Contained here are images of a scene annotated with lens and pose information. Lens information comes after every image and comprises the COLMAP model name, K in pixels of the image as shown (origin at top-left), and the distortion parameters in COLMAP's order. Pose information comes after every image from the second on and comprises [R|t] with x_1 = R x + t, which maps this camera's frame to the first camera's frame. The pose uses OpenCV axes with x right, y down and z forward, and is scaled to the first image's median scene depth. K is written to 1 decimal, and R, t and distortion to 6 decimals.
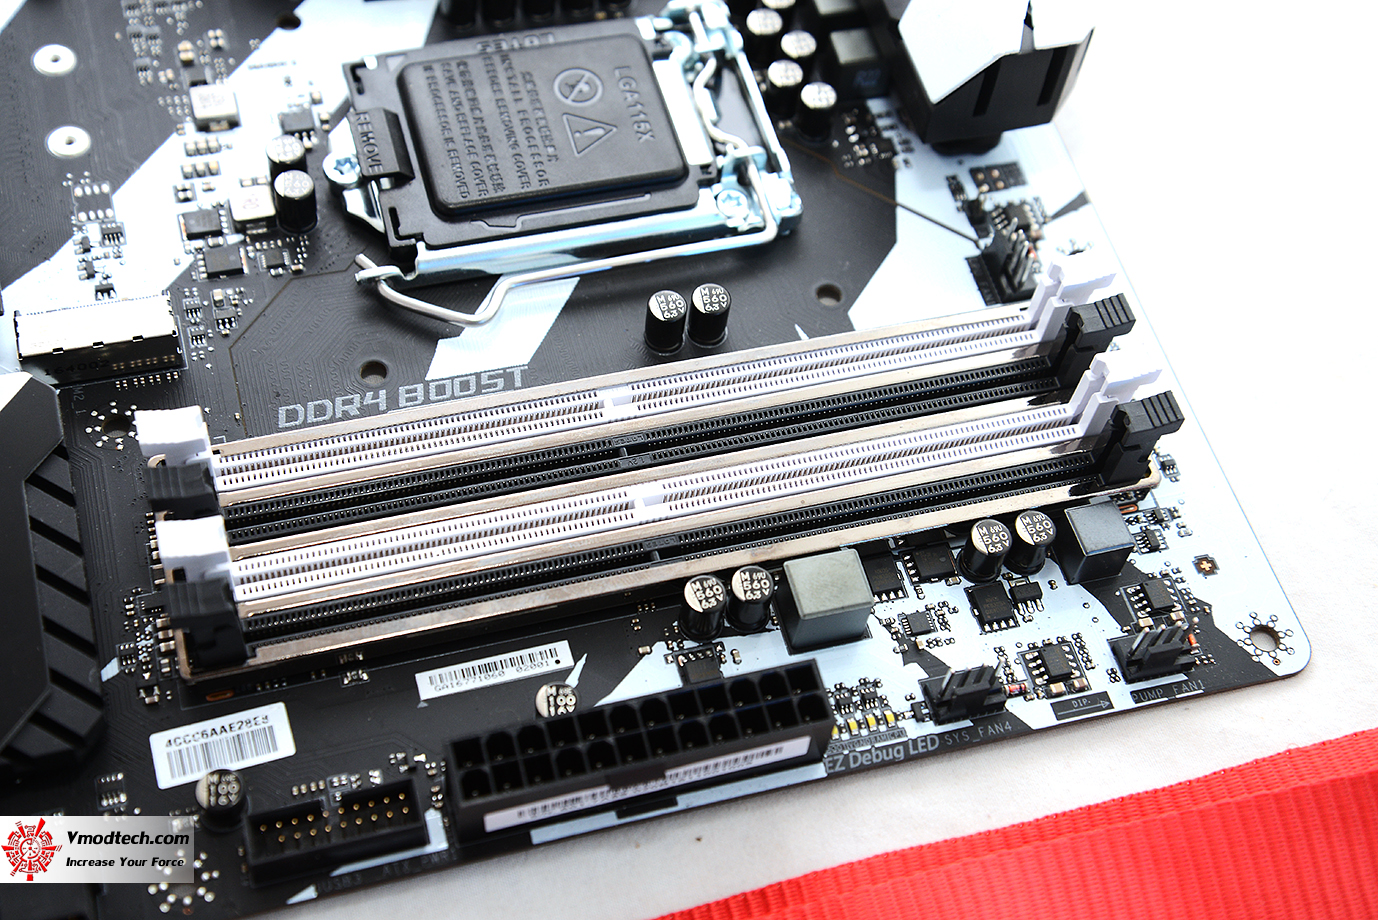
lens RADIAL K [[1918.8, 0, 676.3], [0, 1918.8, 456.7], [0, 0, 1]] dist [0.154348, 0.000000]
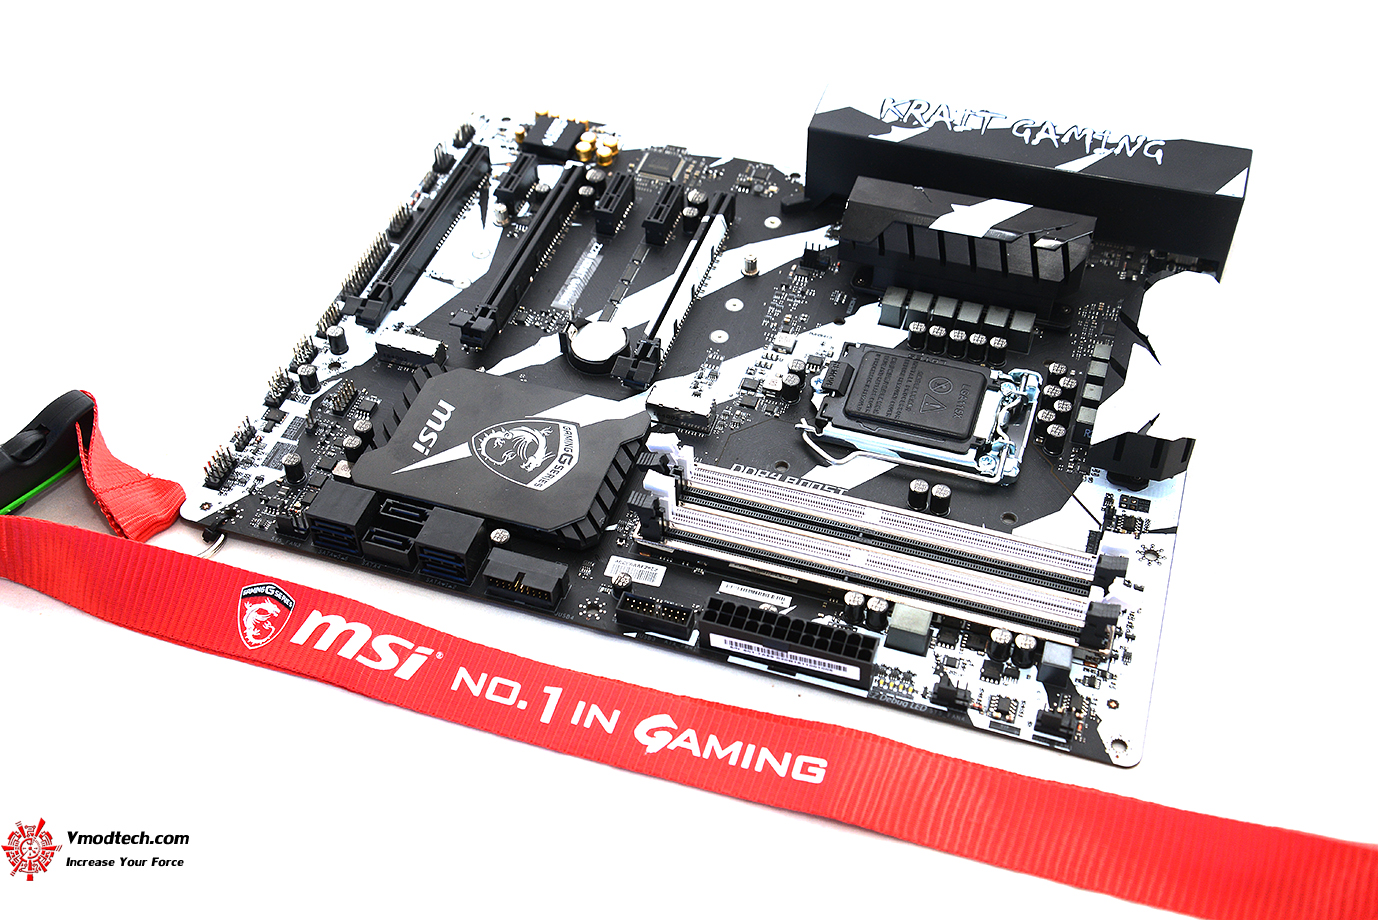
lens RADIAL K [[1565.1, 0, 679.7], [0, 1565.1, 456.0], [0, 0, 1]] dist [0.112954, 0.000000]
pose [[0.821975, 0.332786, -0.462180, 0.535646], [-0.423315, 0.899888, -0.104904, 0.171594], [0.381000, 0.281877, 0.880559, -0.558570]]
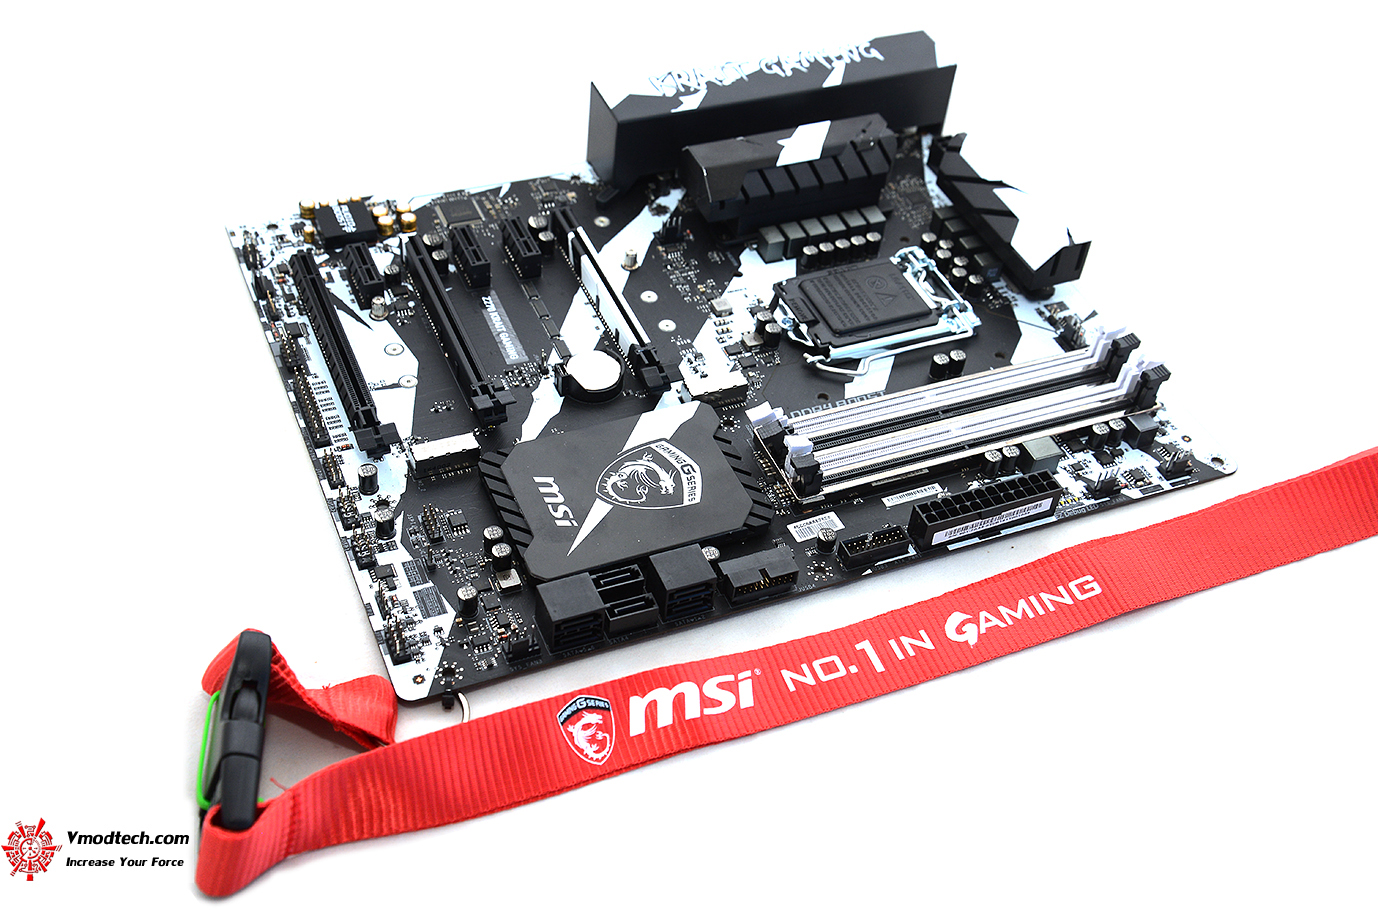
lens RADIAL K [[1565.1, 0, 682.0], [0, 1565.1, 440.6], [0, 0, 1]] dist [0.112954, 0.000000]
pose [[0.991404, -0.098184, 0.086481, -0.486014], [0.114950, 0.969316, -0.217286, 0.391975], [-0.062494, 0.225359, 0.972269, -0.808047]]
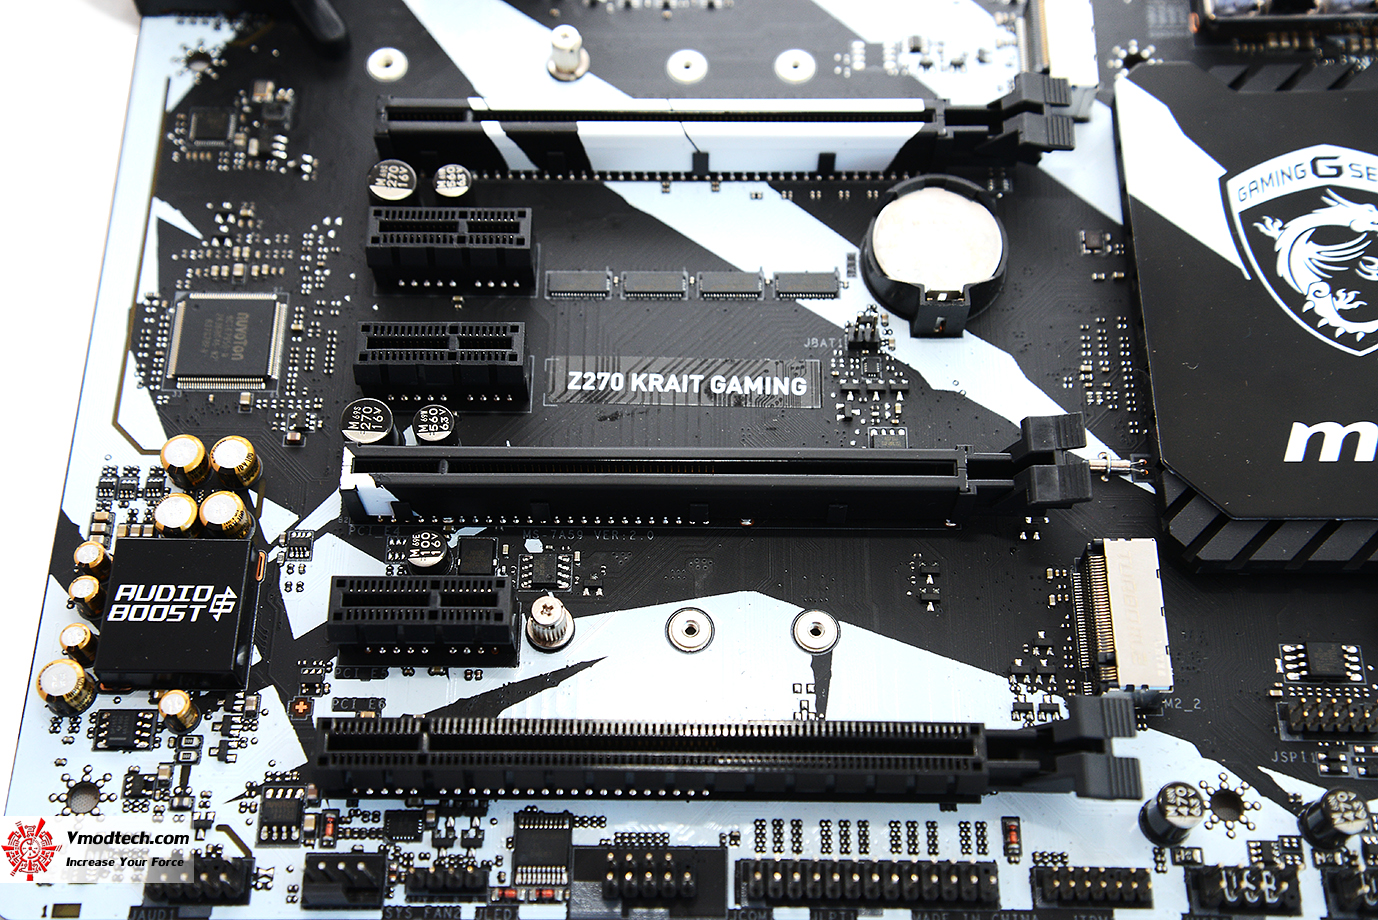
lens RADIAL K [[1790.2, 0, 682.7], [0, 1790.2, 457.3], [0, 0, 1]] dist [0.131618, 0.000000]
pose [[0.274368, -0.905135, 0.324735, -0.853323], [0.830414, 0.393298, 0.394626, -0.522878], [-0.484907, 0.161392, 0.859545, 0.257721]]
